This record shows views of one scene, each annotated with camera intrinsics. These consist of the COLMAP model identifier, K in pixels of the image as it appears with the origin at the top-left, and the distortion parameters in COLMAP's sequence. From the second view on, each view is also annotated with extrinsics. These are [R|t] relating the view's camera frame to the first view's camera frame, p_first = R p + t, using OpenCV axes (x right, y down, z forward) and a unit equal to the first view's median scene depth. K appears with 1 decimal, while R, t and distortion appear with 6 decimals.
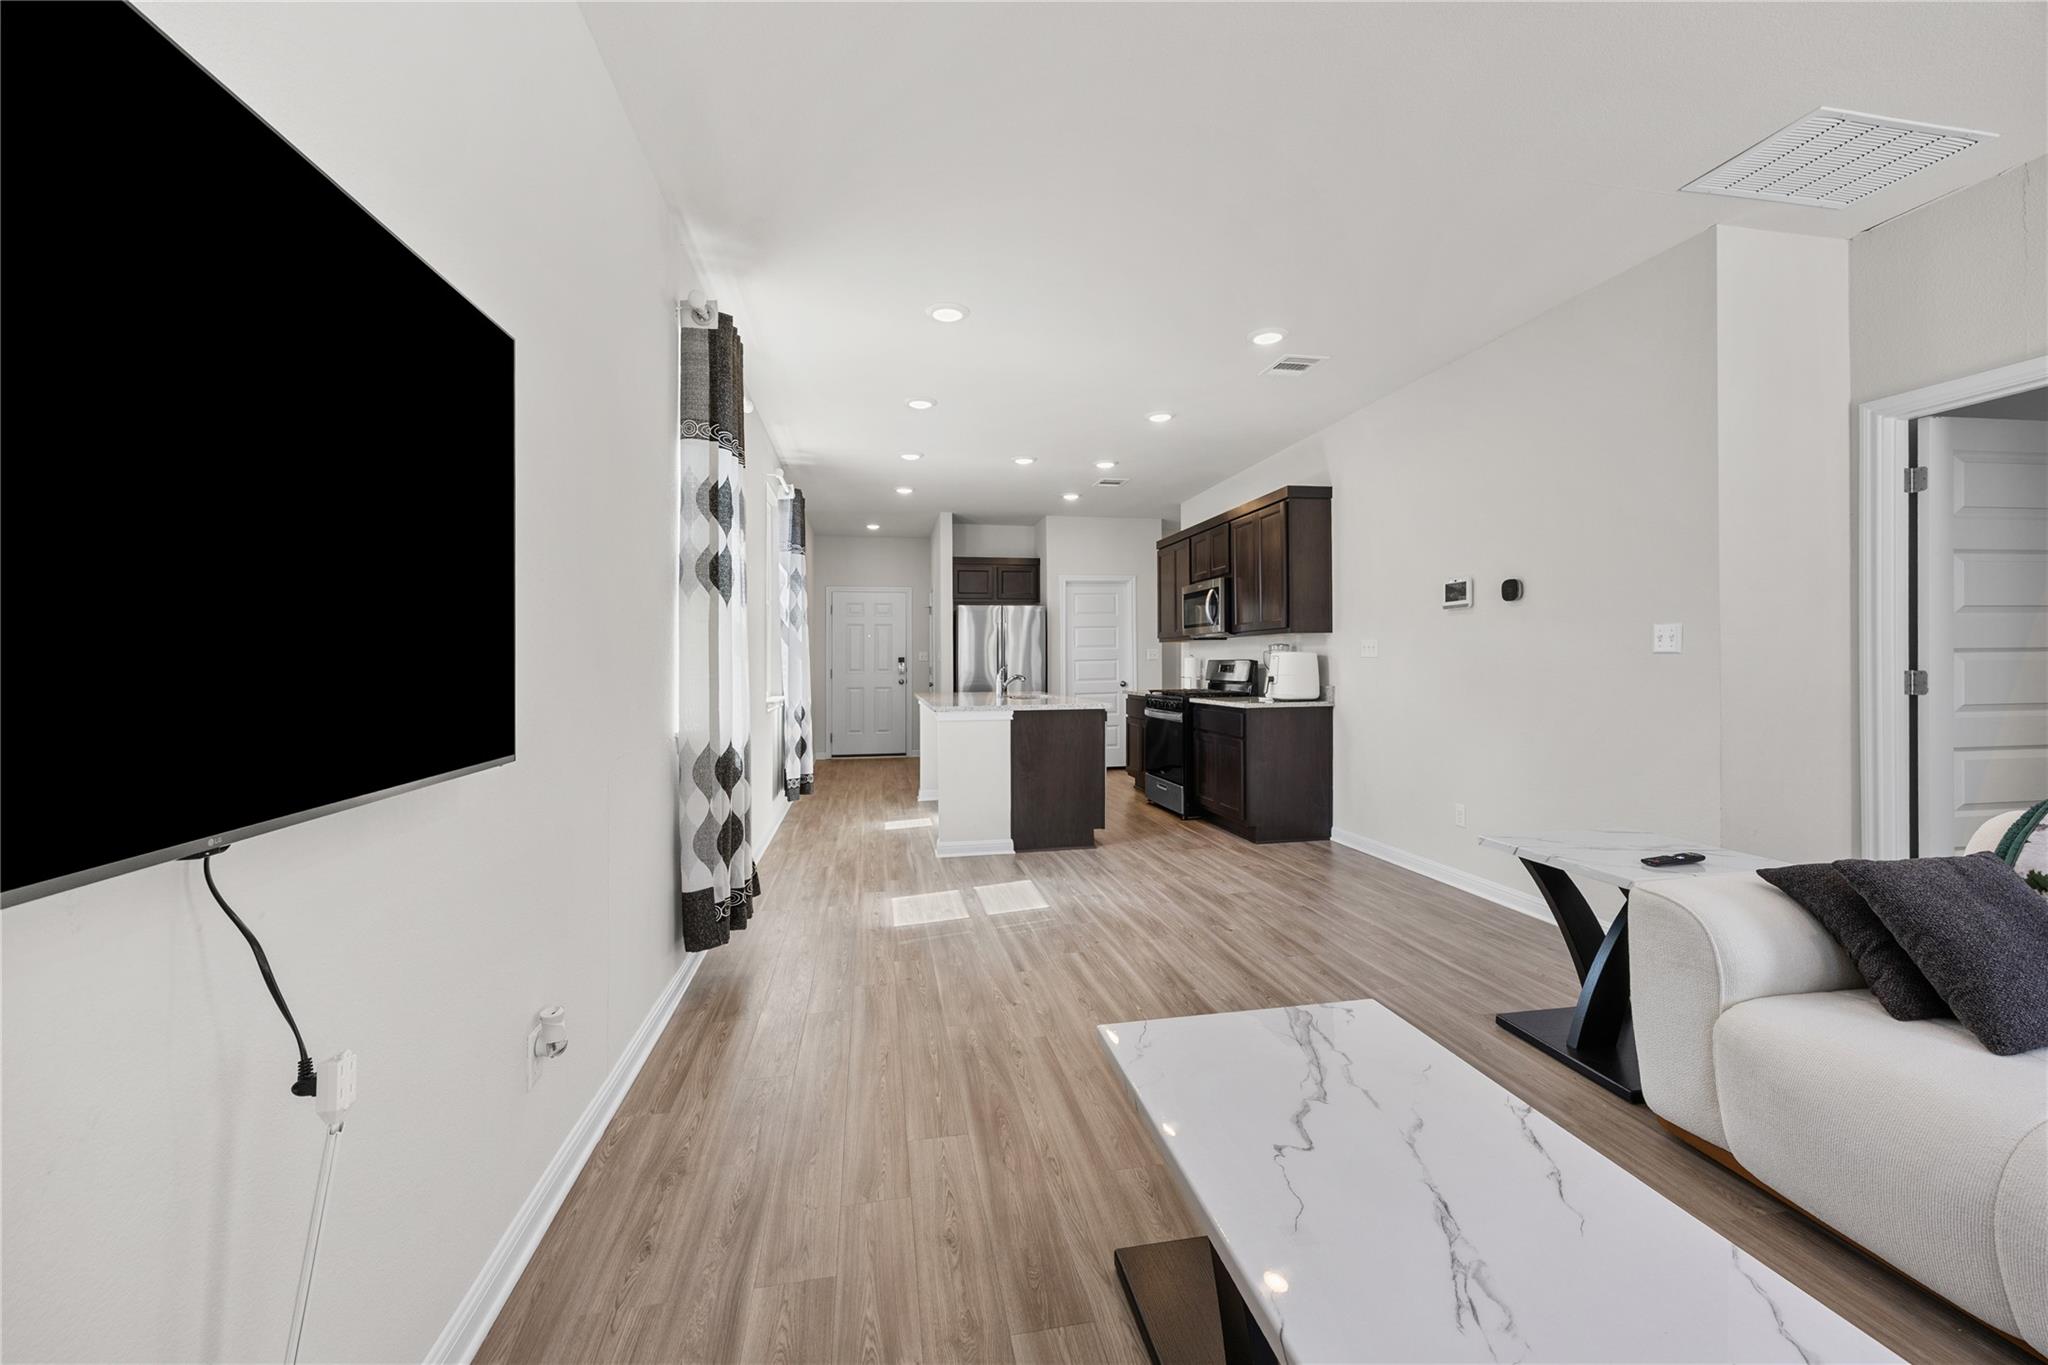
lens RADIAL K [[791.7, 0, 1030.5], [0, 791.7, 665.3], [0, 0, 1]] dist [-0.000451, -0.000129]
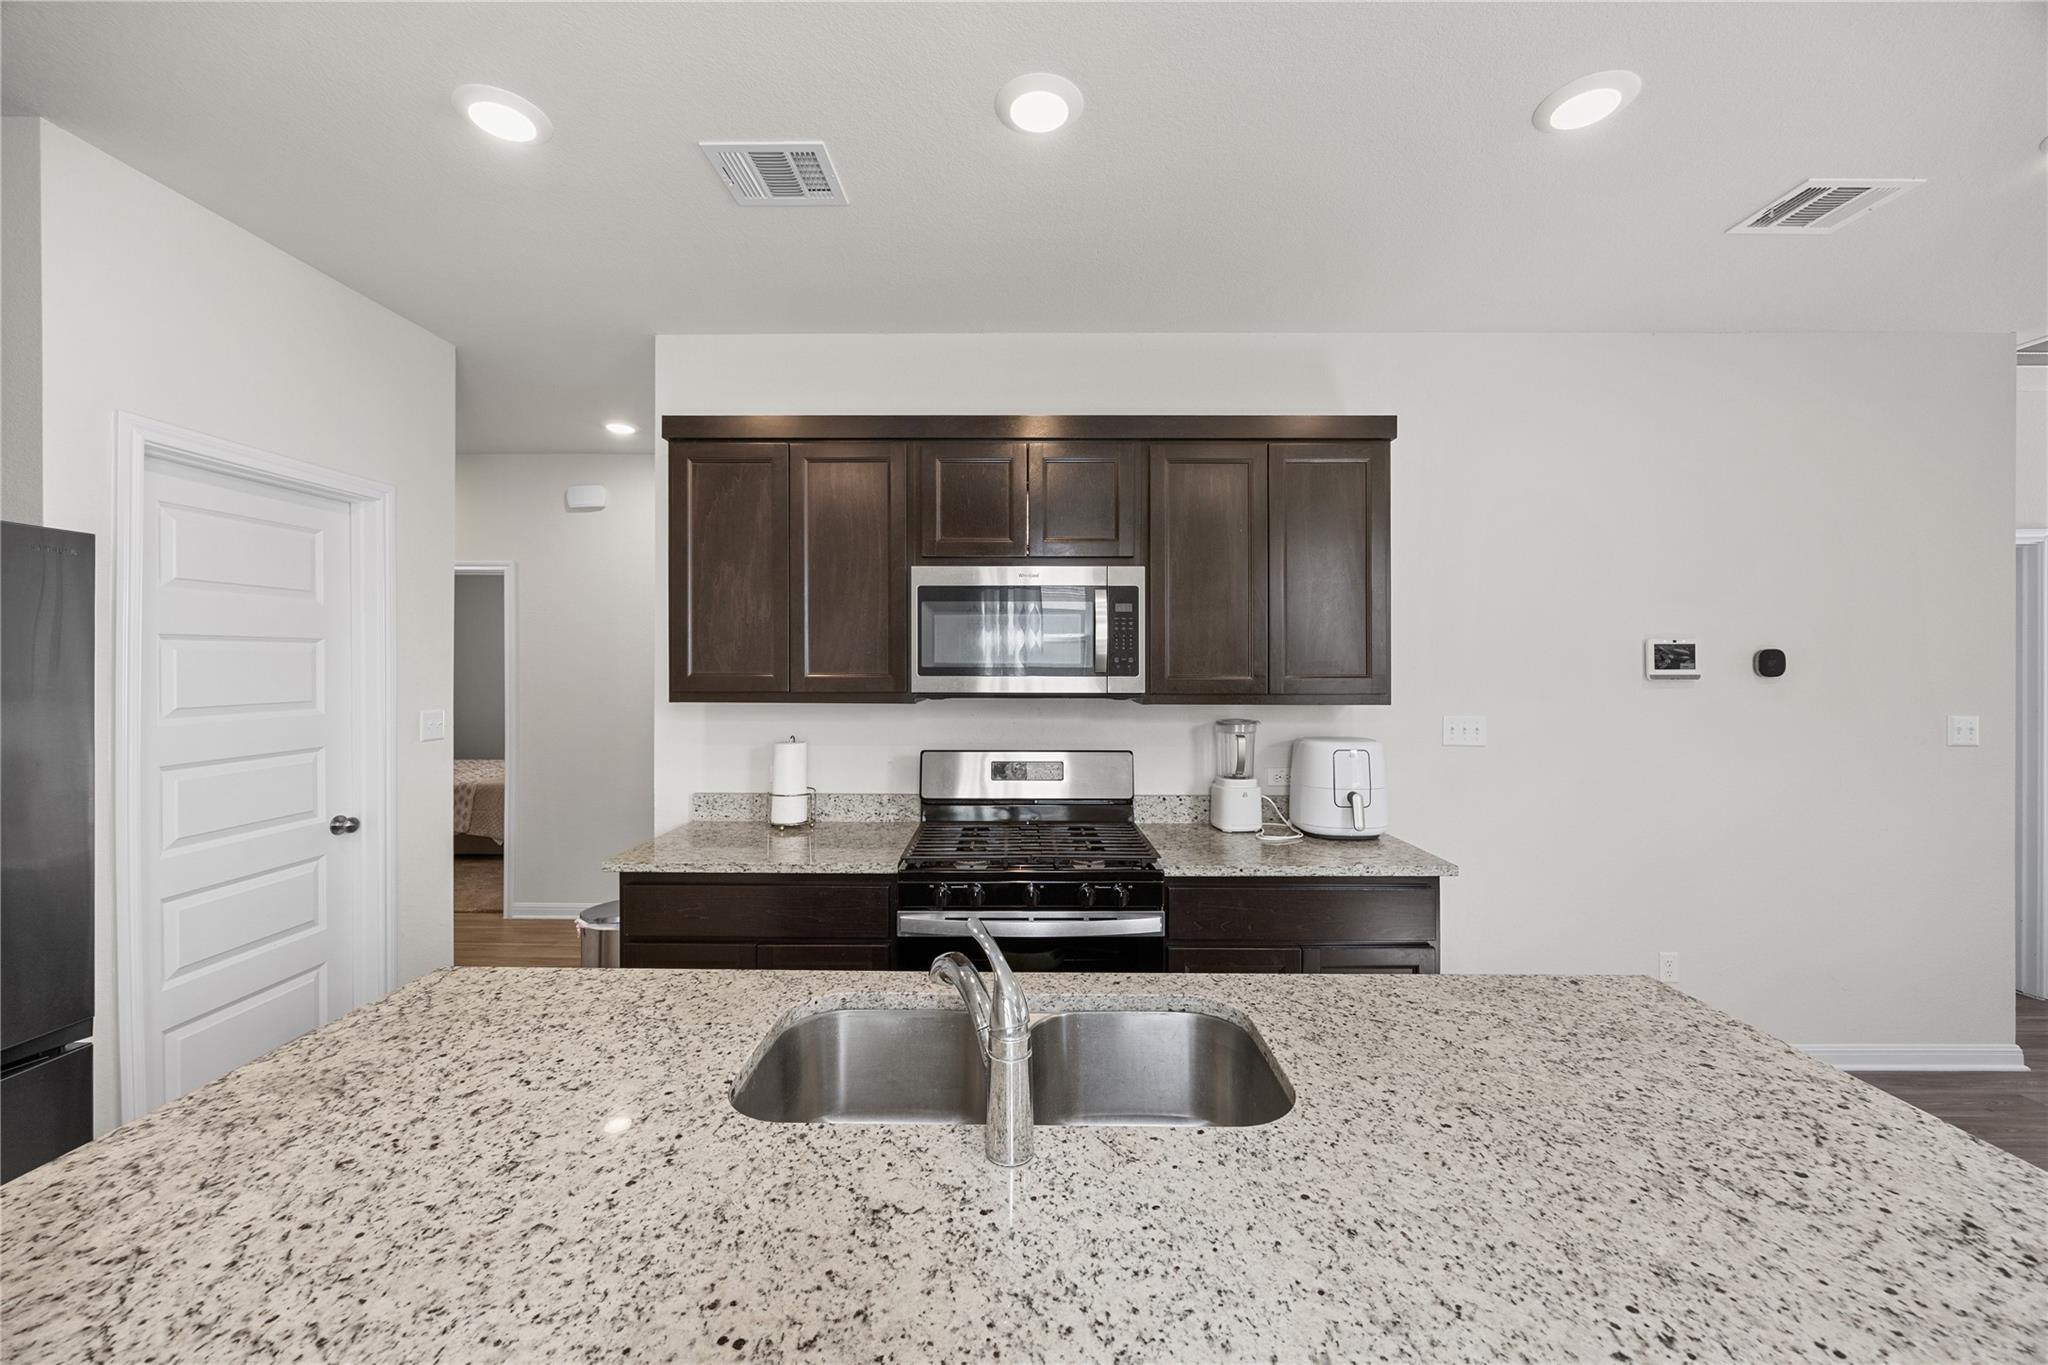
lens RADIAL K [[779.5, 0, 1024.3], [0, 779.5, 668.9], [0, 0, 1]] dist [-0.002103, -0.000407]
pose [[0.200116, 0.011459, 0.979705, -0.243404], [0.000548, 0.999930, -0.011807, -0.066069], [-0.979772, 0.002899, 0.200096, 1.289835]]
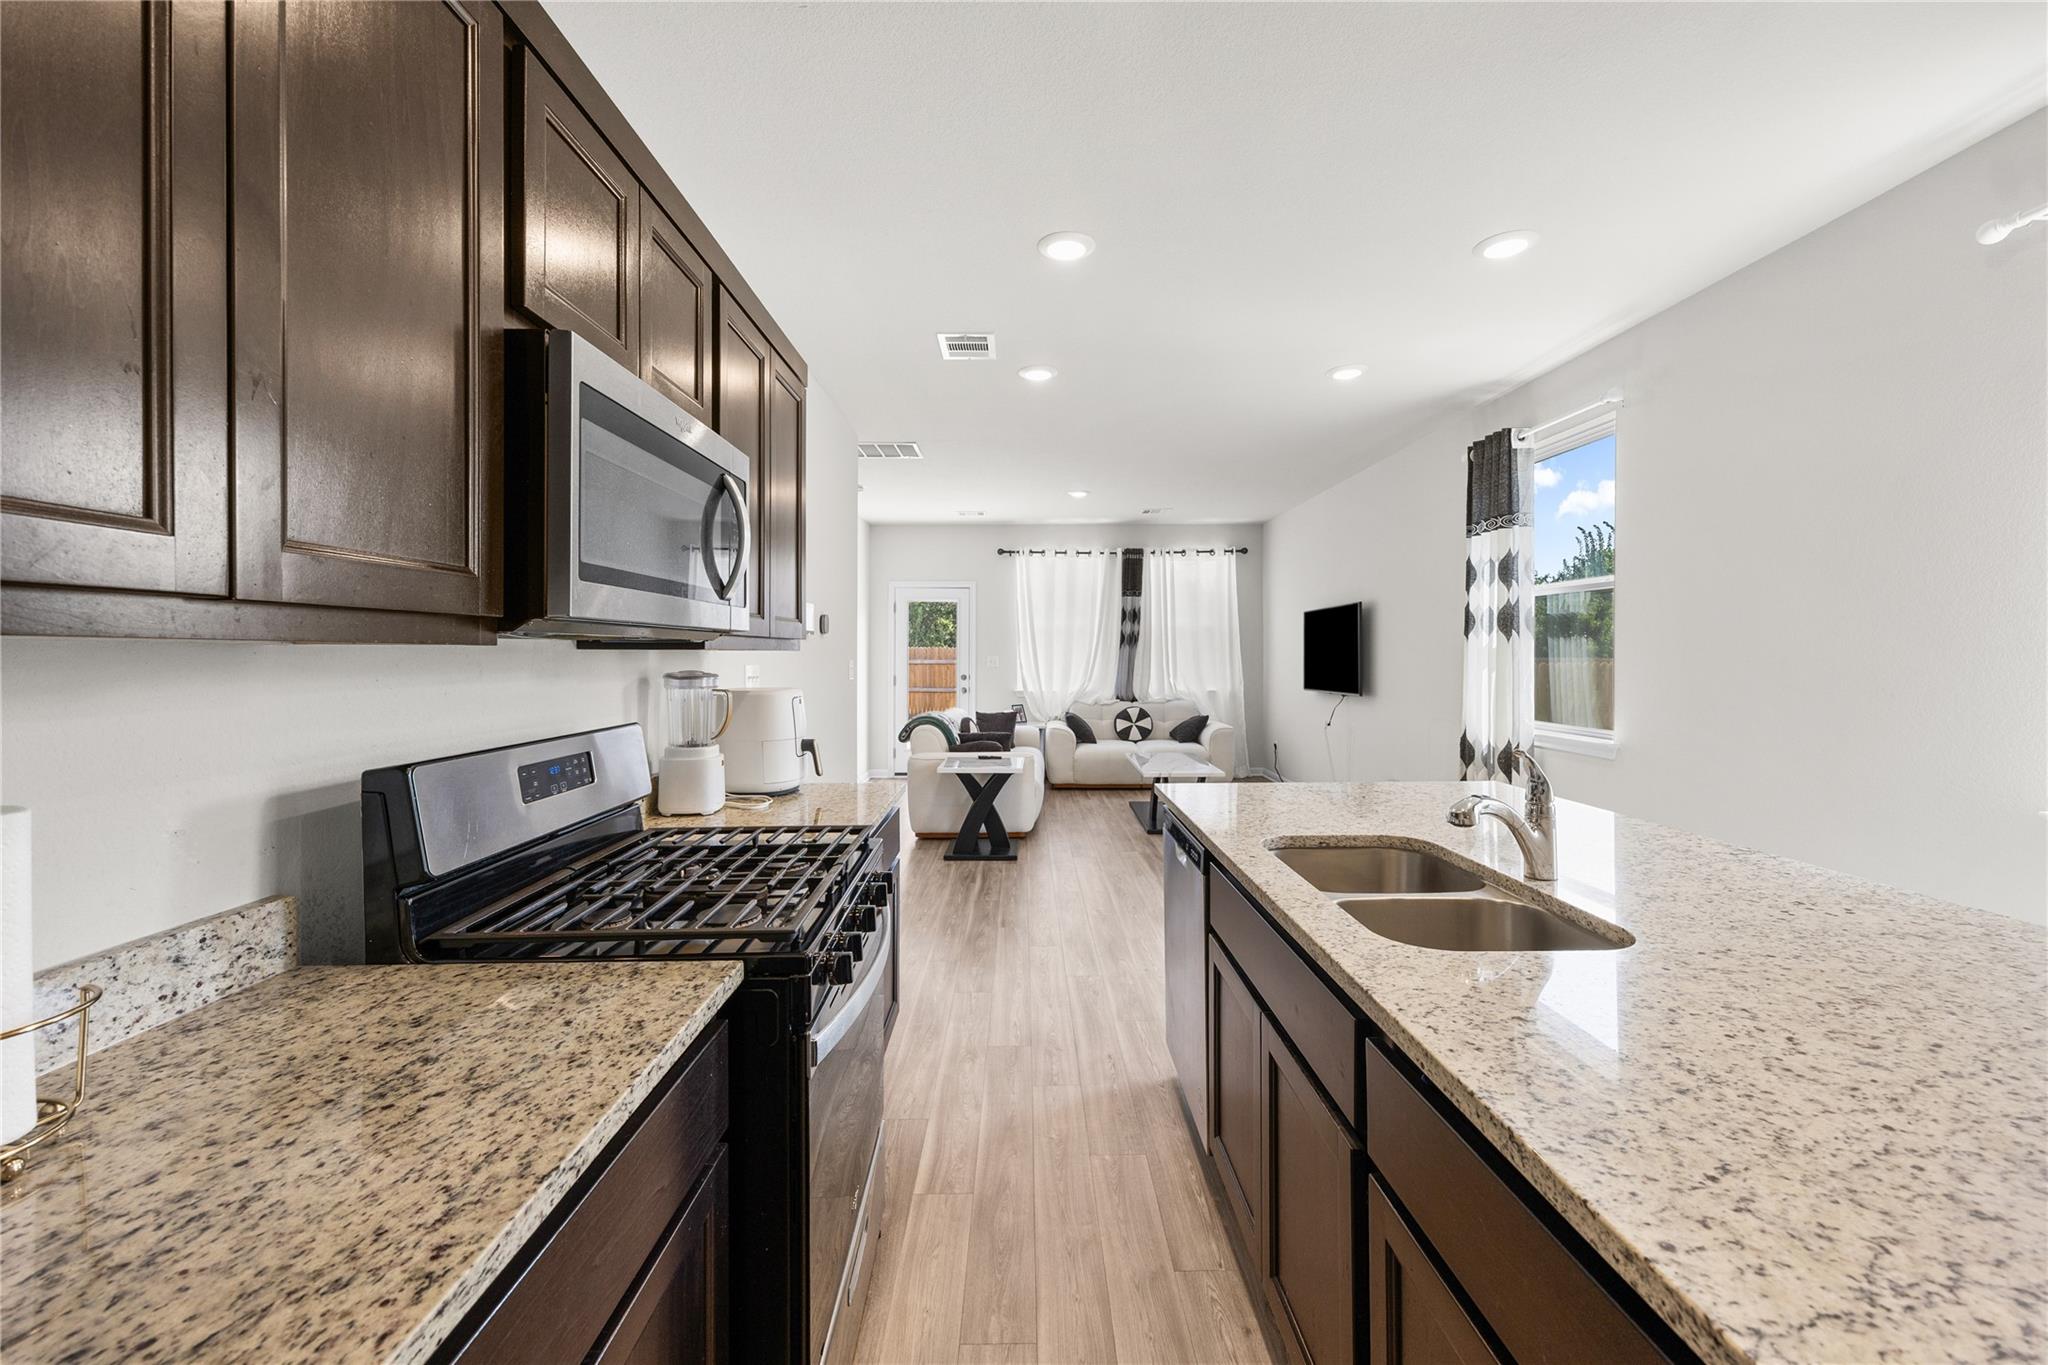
lens RADIAL K [[818.3, 0, 1030.2], [0, 818.3, 647.8], [0, 0, 1]] dist [0.006470, -0.000517]
pose [[-0.983064, 0.013291, 0.182782, 0.094033], [0.012532, 0.999907, -0.005307, -0.042862], [-0.182836, -0.002927, -0.983139, 1.706156]]
